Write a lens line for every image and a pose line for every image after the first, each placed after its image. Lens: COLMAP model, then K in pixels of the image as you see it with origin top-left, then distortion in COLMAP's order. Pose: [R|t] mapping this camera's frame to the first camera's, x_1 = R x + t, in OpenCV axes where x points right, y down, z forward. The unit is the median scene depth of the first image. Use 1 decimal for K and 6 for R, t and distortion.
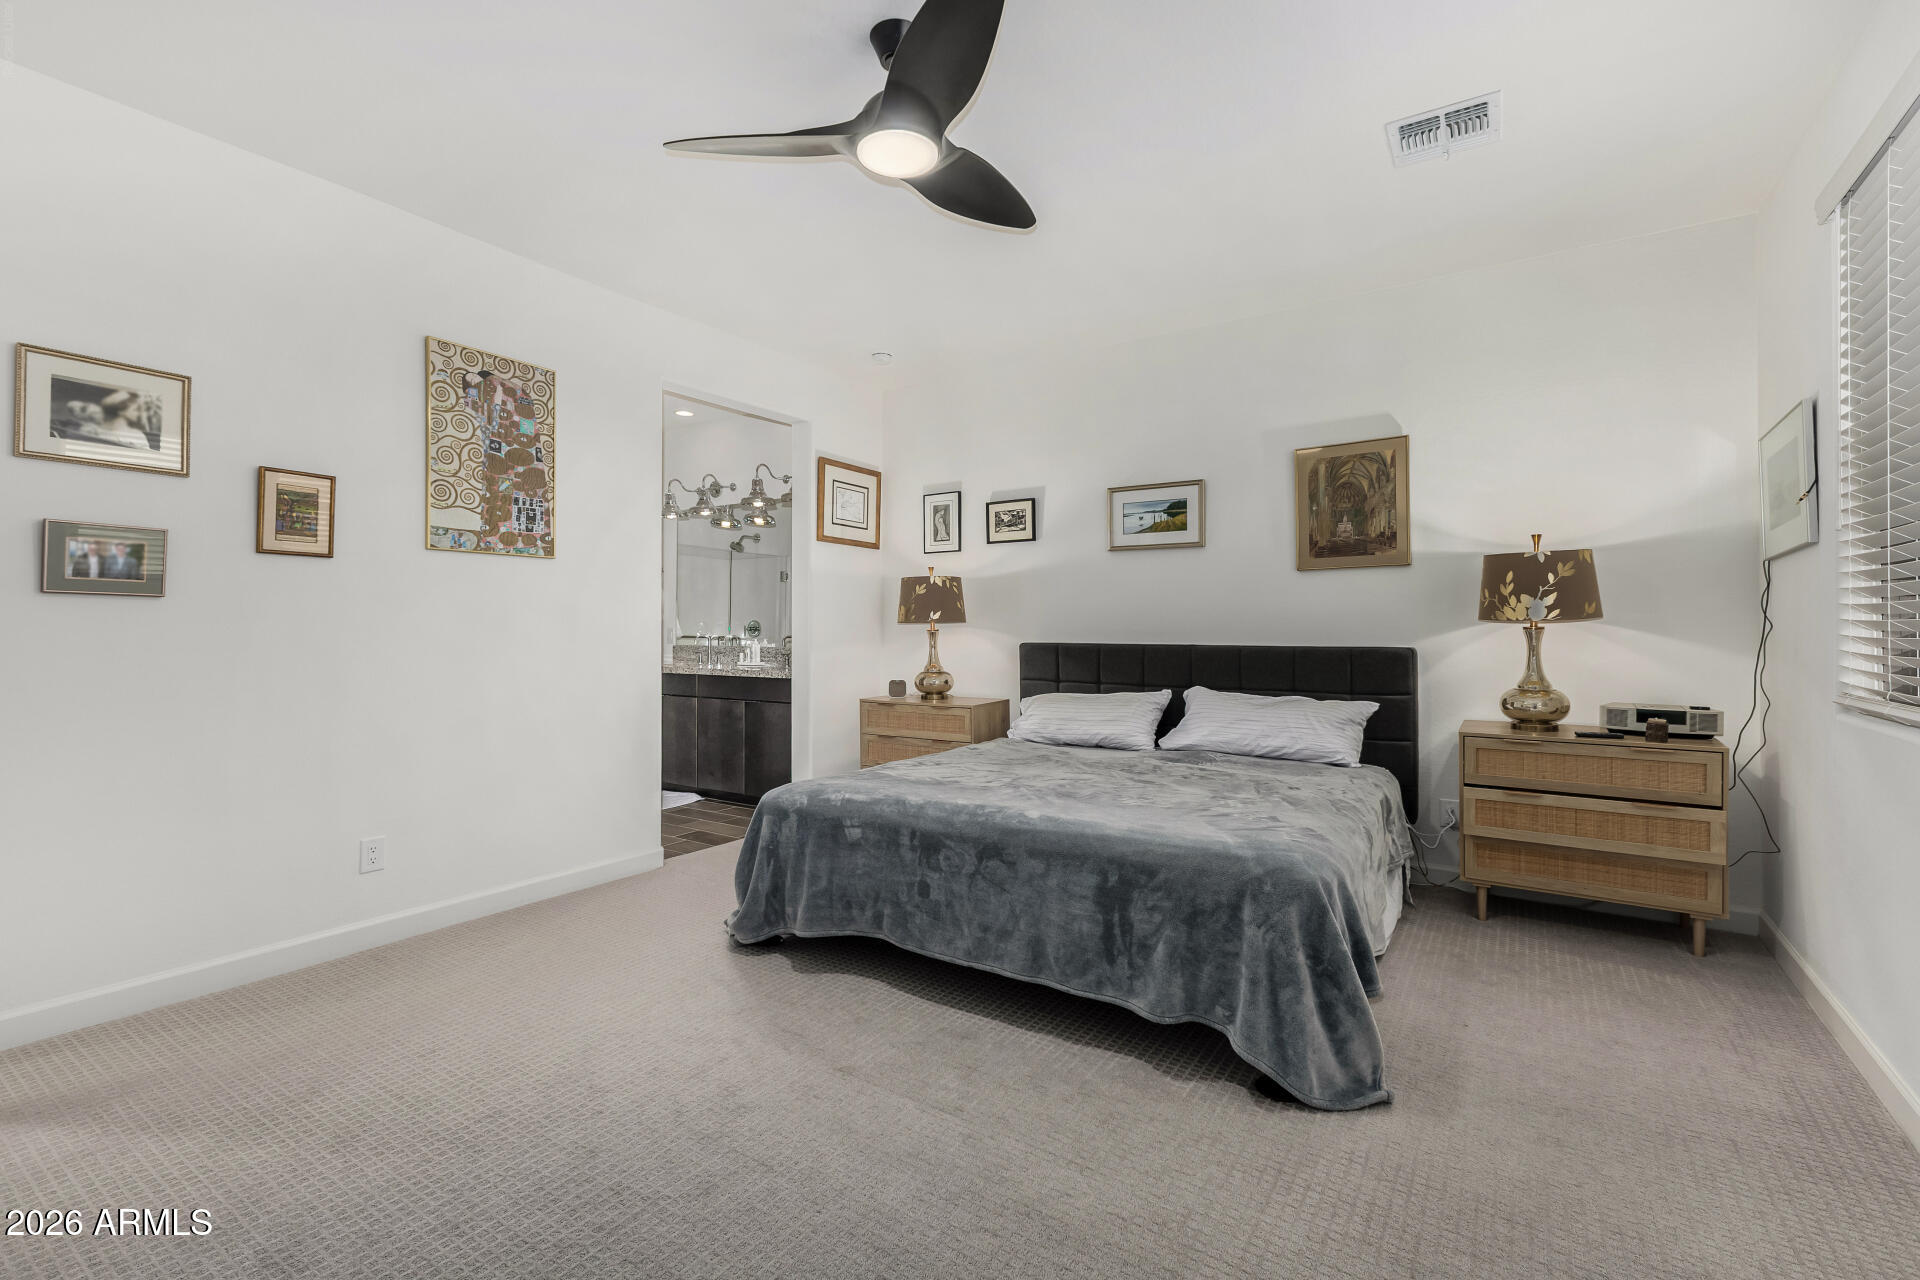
lens RADIAL K [[836.1, 0, 927.6], [0, 836.1, 614.3], [0, 0, 1]] dist [0.009112, -0.000234]
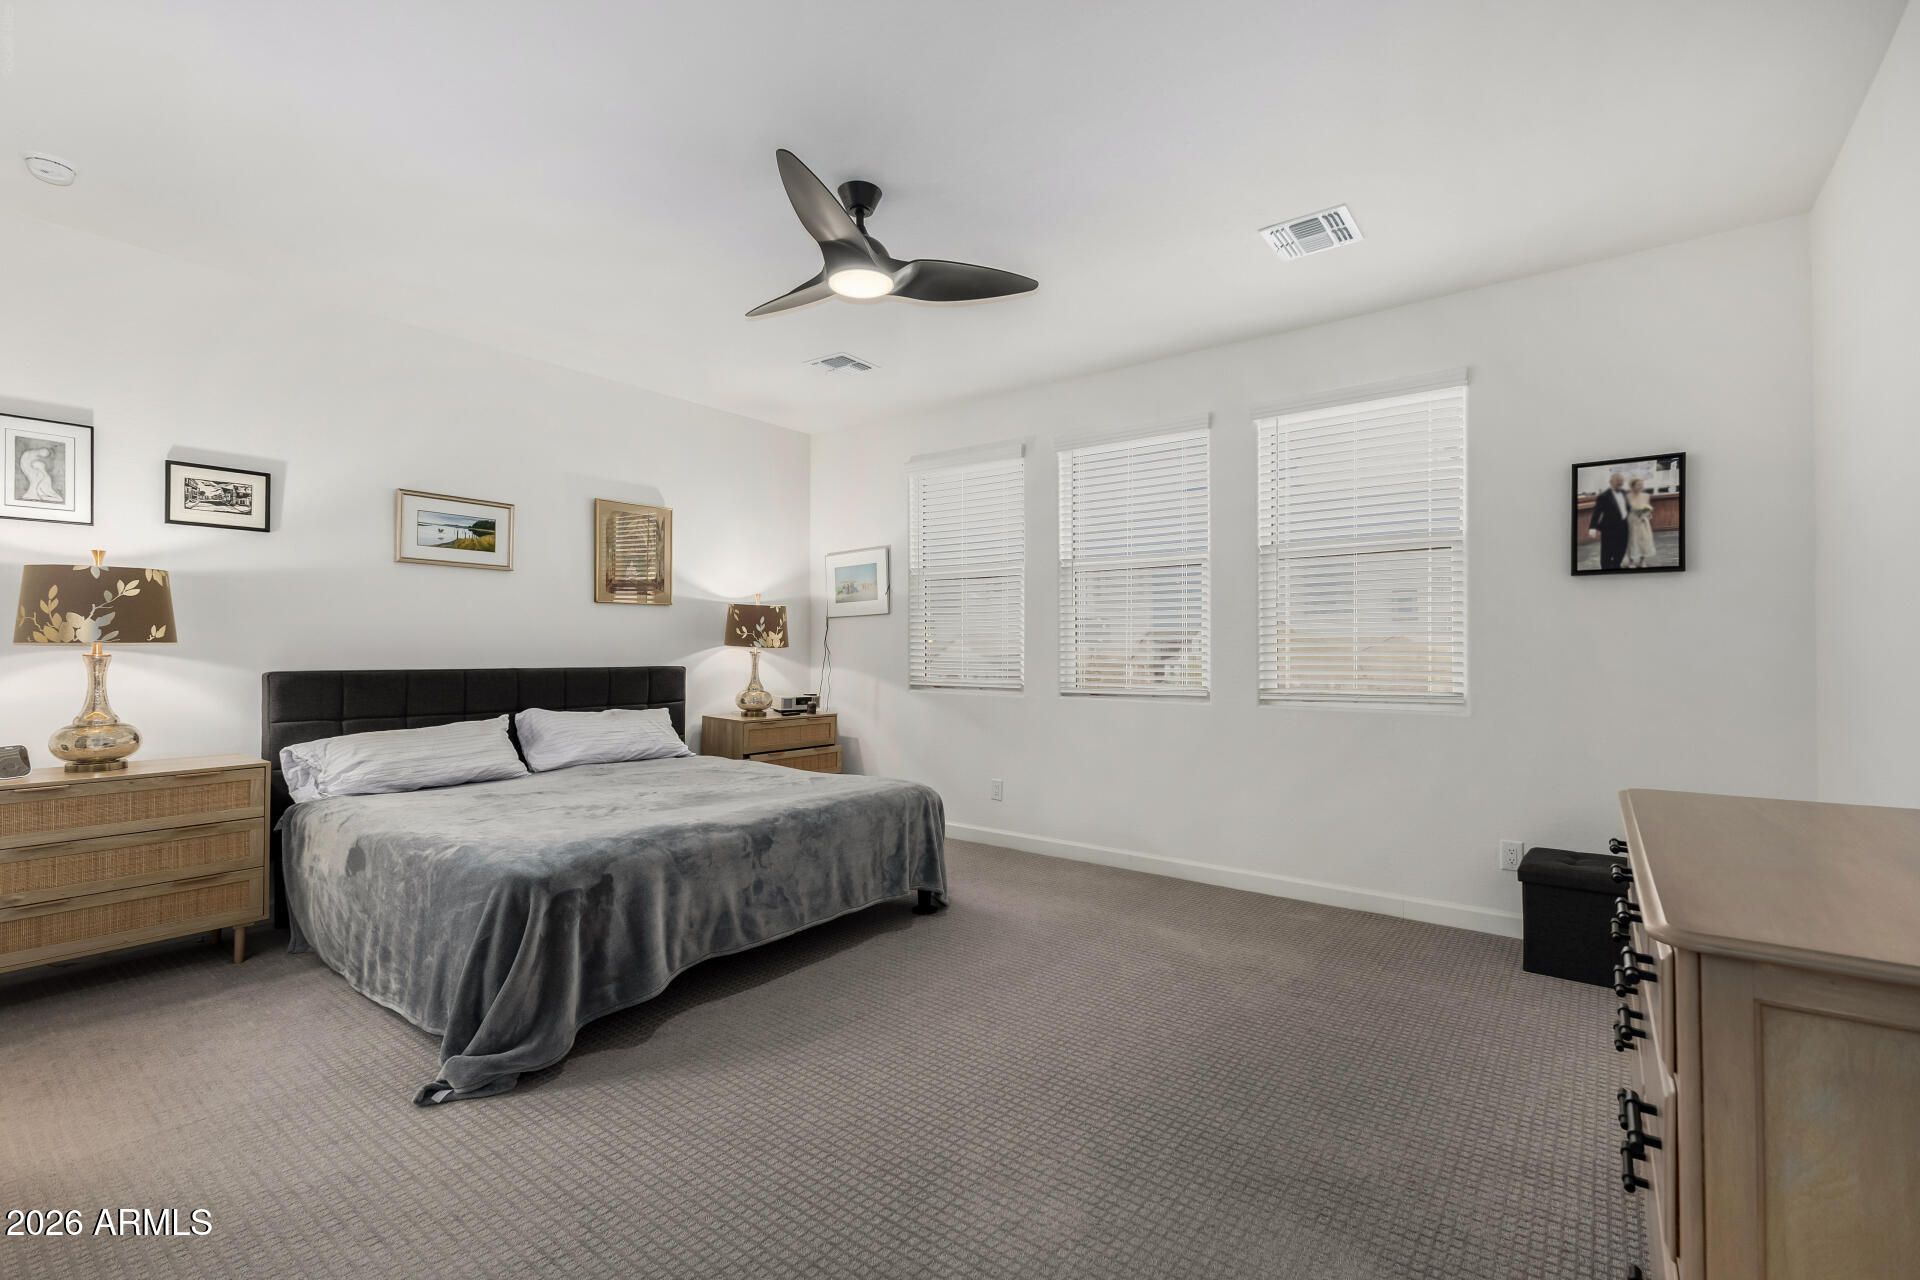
lens RADIAL K [[836.1, 0, 958.4], [0, 836.1, 647.9], [0, 0, 1]] dist [0.009112, -0.000234]
pose [[0.056818, 0.006120, 0.998366, -0.604307], [-0.016026, 0.999858, -0.005218, 0.007754], [-0.998256, -0.015703, 0.056908, 0.374085]]
